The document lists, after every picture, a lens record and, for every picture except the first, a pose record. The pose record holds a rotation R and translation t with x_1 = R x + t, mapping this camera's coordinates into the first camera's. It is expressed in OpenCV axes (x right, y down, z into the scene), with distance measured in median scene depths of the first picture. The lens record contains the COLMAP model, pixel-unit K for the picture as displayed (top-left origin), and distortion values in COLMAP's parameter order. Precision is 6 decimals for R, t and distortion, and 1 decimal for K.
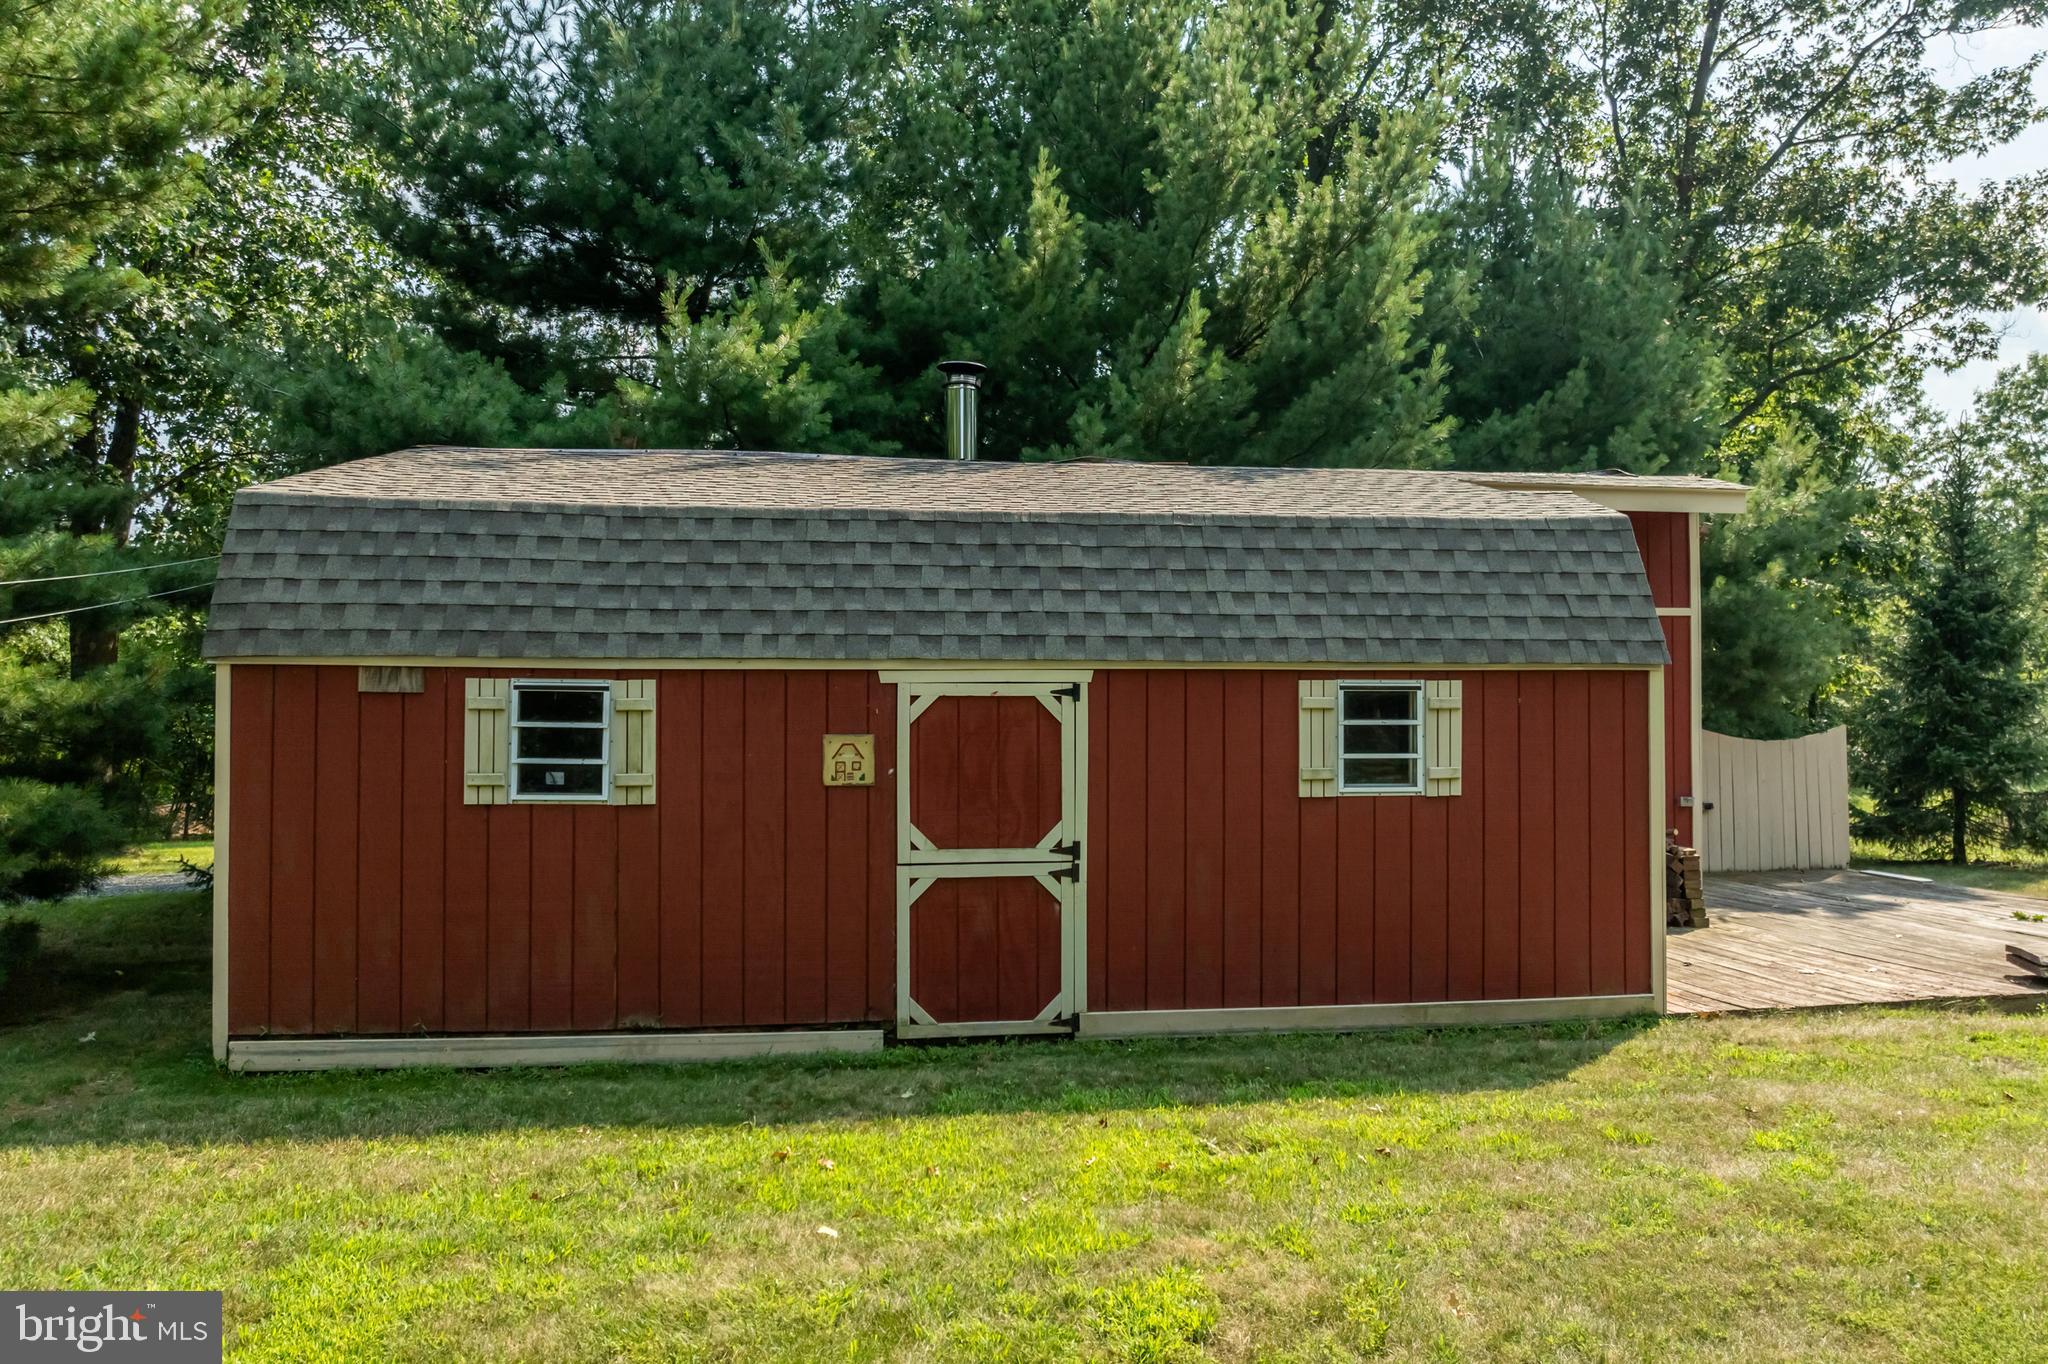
lens RADIAL K [[1444.2, 0, 1024.0], [0, 1444.2, 682.0], [0, 0, 1]] dist [-0.042601, 0.006671]
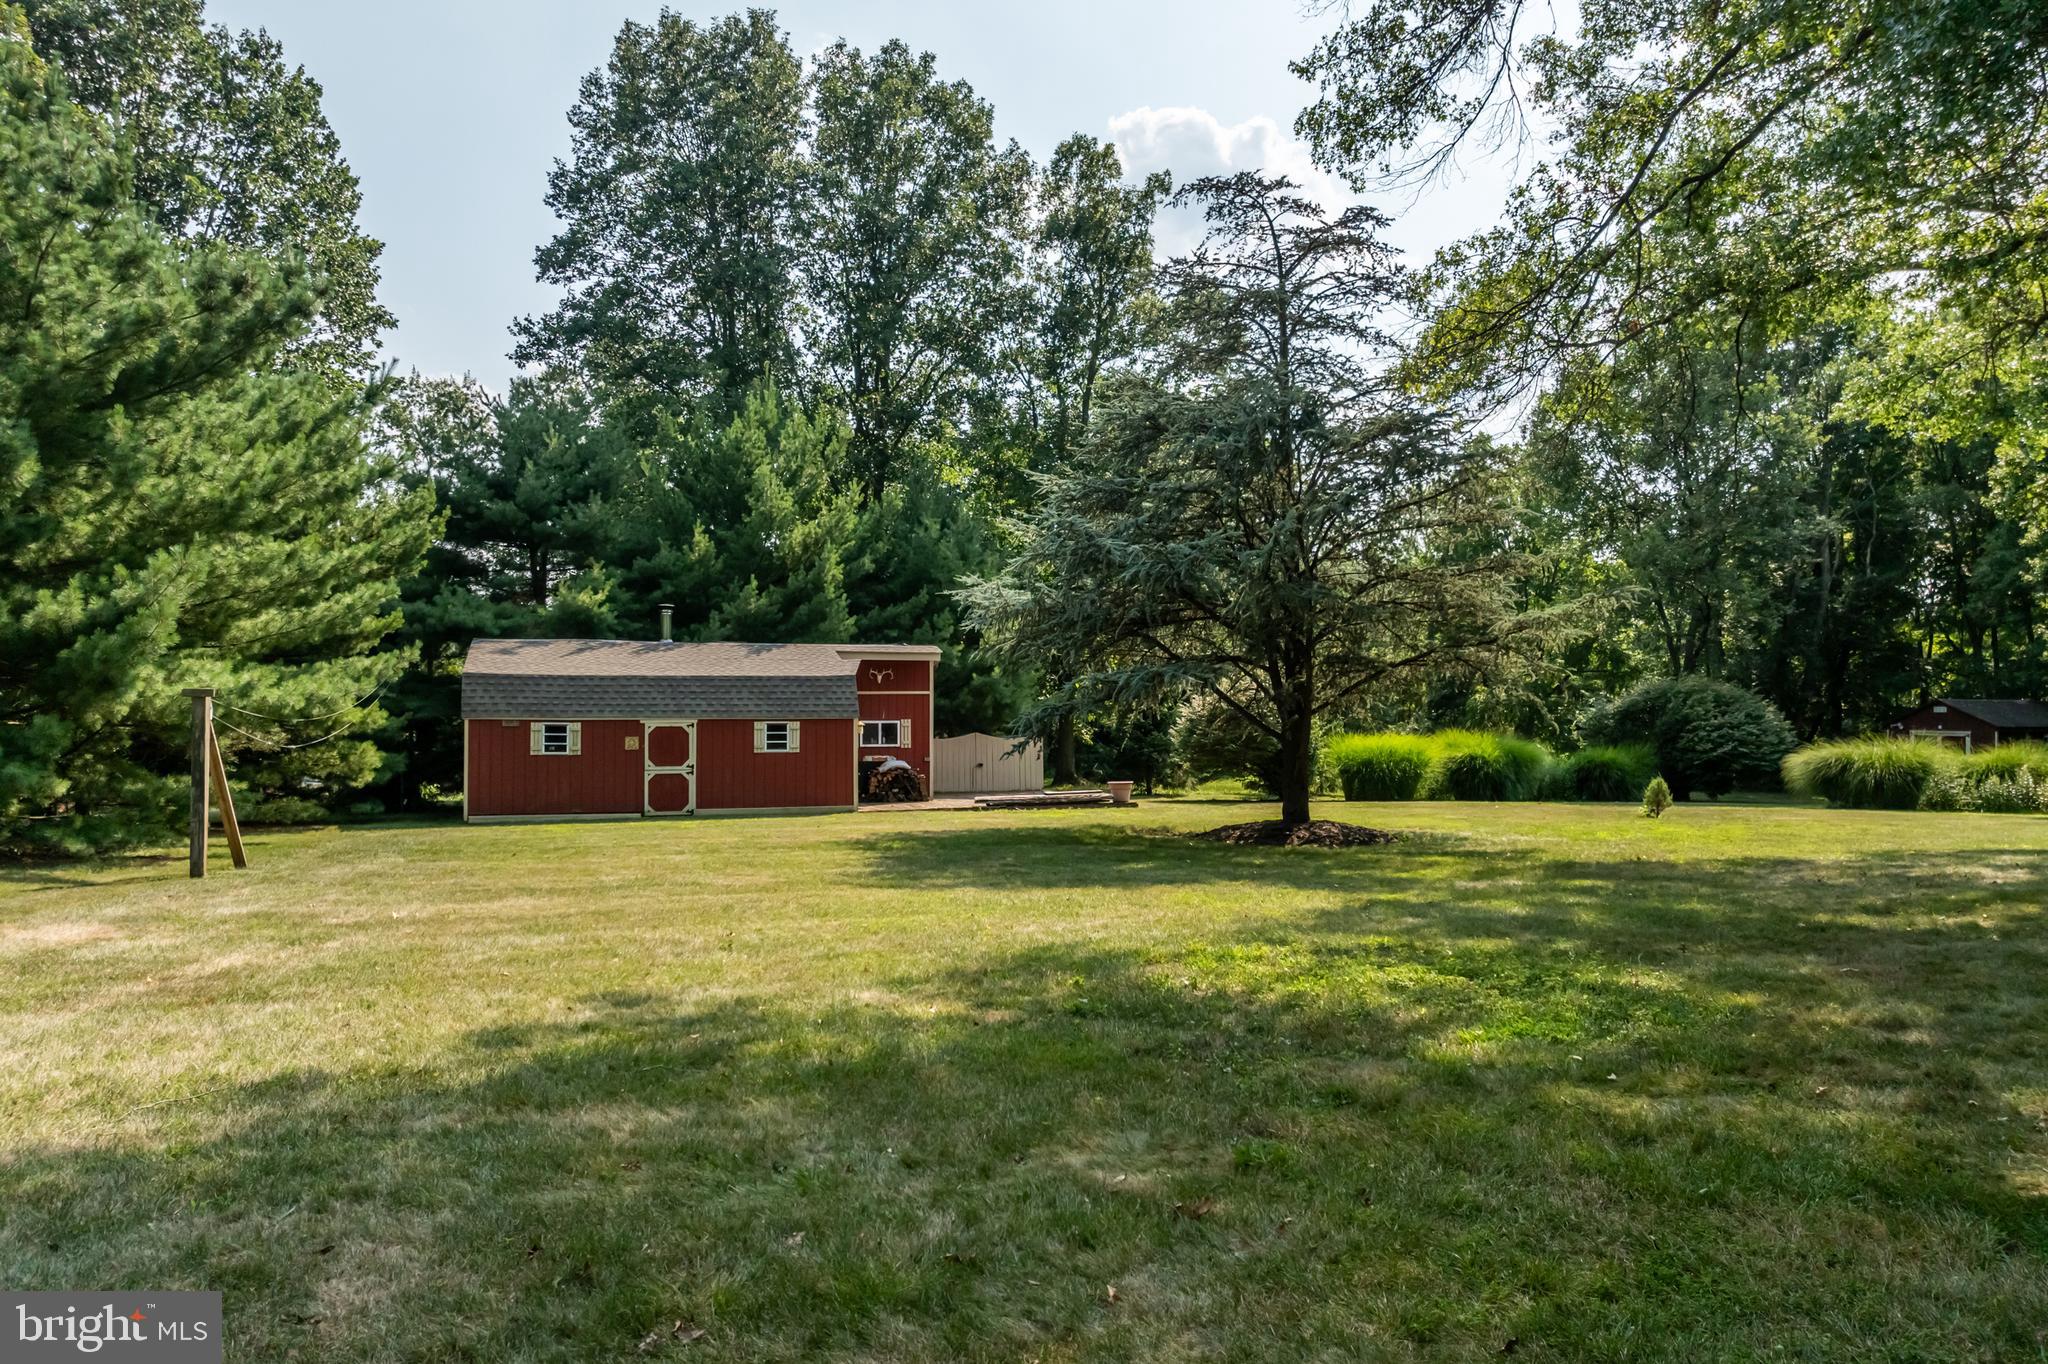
lens RADIAL K [[1444.2, 0, 1024.0], [0, 1444.2, 682.0], [0, 0, 1]] dist [-0.042601, 0.006671]
pose [[0.983134, 0.002078, 0.182875, 0.198245], [-0.001354, 0.999991, -0.004082, -0.092223], [-0.182882, 0.003766, 0.983128, -2.882635]]
